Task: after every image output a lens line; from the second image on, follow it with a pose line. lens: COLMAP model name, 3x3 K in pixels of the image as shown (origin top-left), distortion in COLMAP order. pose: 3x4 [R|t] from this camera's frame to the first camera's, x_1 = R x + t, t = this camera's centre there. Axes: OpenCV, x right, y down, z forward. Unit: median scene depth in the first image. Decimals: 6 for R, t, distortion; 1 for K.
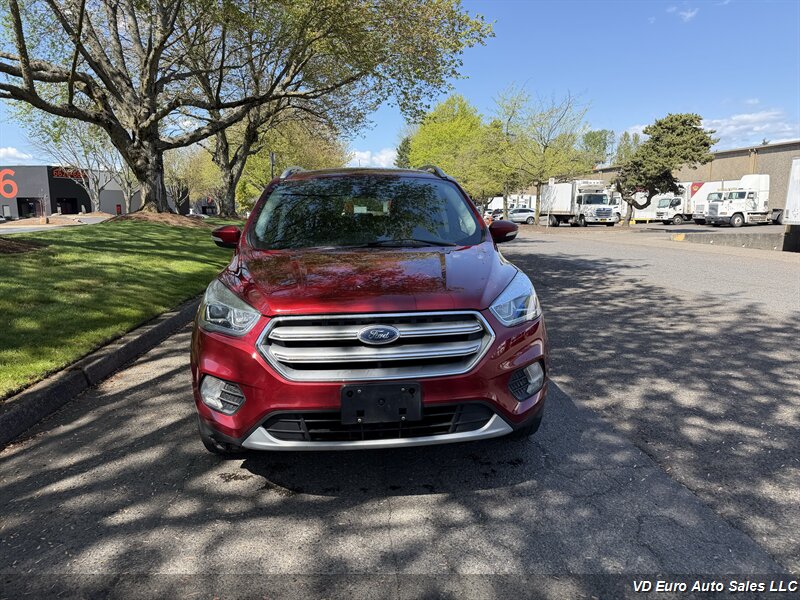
lens RADIAL K [[544.4, 0, 397.6], [0, 544.4, 303.8], [0, 0, 1]] dist [-0.008459, -0.008951]
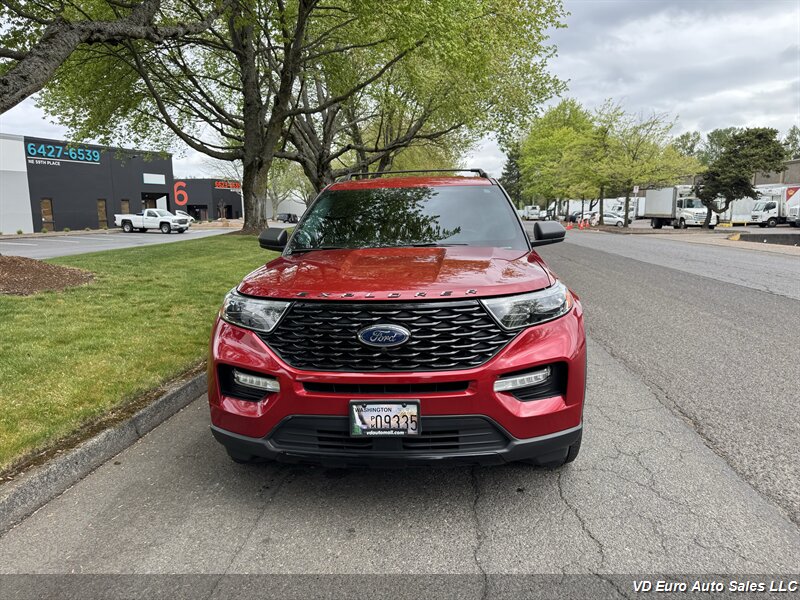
lens RADIAL K [[544.4, 0, 399.8], [0, 544.4, 296.7], [0, 0, 1]] dist [-0.008459, -0.008951]
pose [[0.981119, 0.024518, -0.191846, 0.014482], [-0.028003, 0.999488, -0.015472, 0.024221], [0.191369, 0.020552, 0.981303, -0.156181]]
